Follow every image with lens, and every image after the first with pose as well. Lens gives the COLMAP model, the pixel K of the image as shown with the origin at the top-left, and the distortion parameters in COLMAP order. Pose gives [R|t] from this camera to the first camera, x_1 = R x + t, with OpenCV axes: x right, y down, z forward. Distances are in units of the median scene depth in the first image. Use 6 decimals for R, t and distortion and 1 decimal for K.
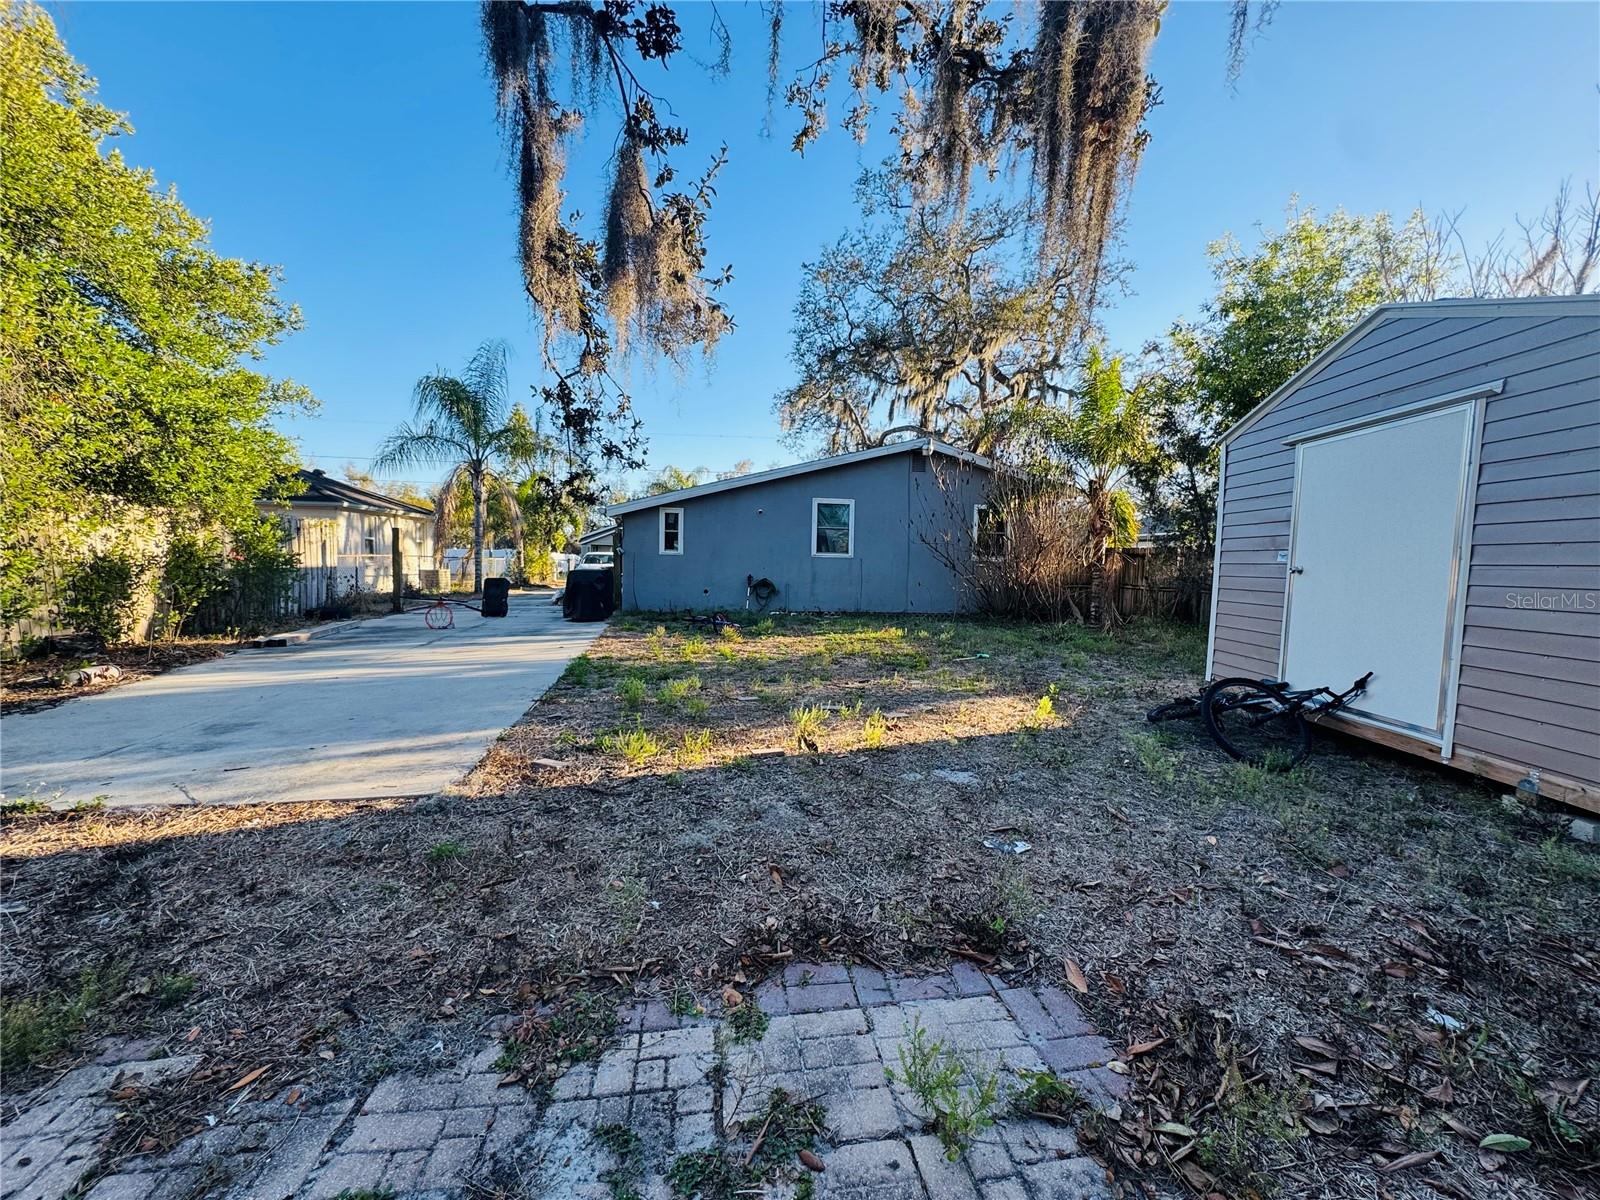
lens RADIAL K [[642.5, 0, 800.7], [0, 642.5, 599.5], [0, 0, 1]] dist [0.004173, 0.000149]
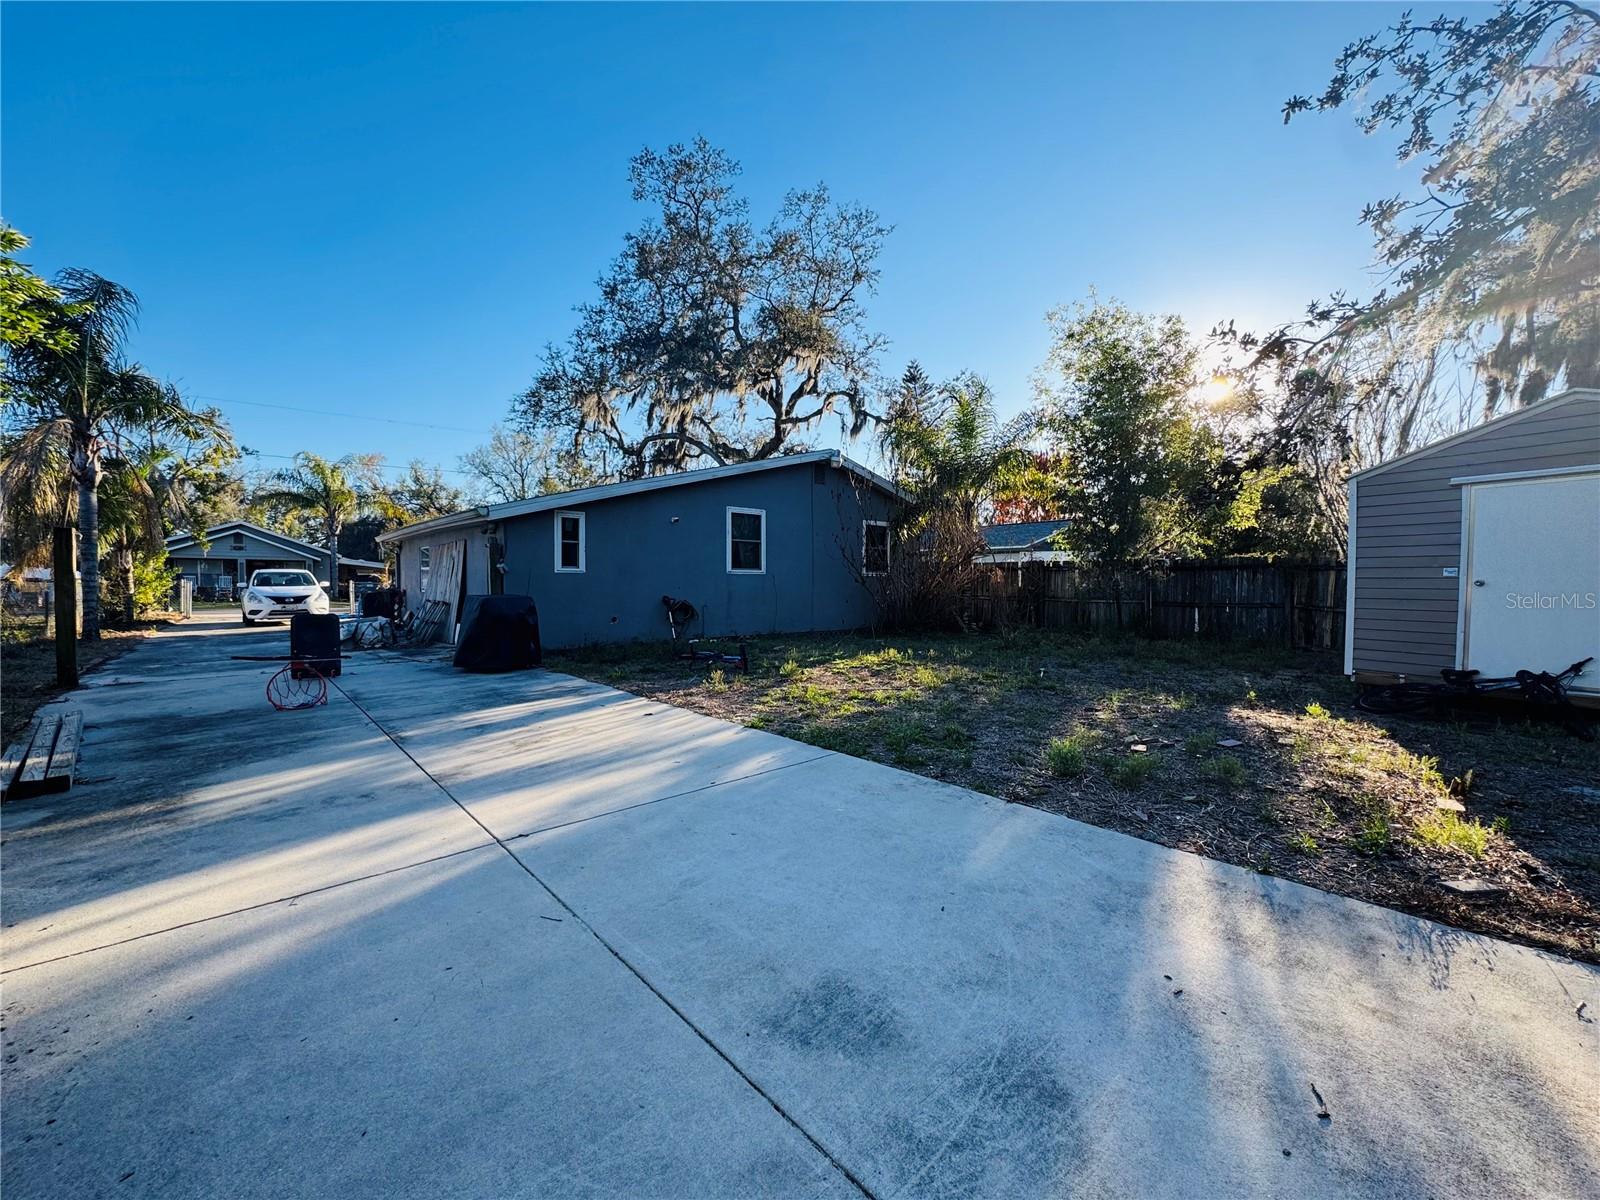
lens RADIAL K [[642.5, 0, 800.1], [0, 642.5, 599.3], [0, 0, 1]] dist [0.004173, 0.000149]
pose [[0.847934, -0.031797, 0.529147, -0.370493], [0.042744, 0.999050, -0.008461, -0.021028], [-0.528376, 0.029792, 0.848488, 0.216758]]
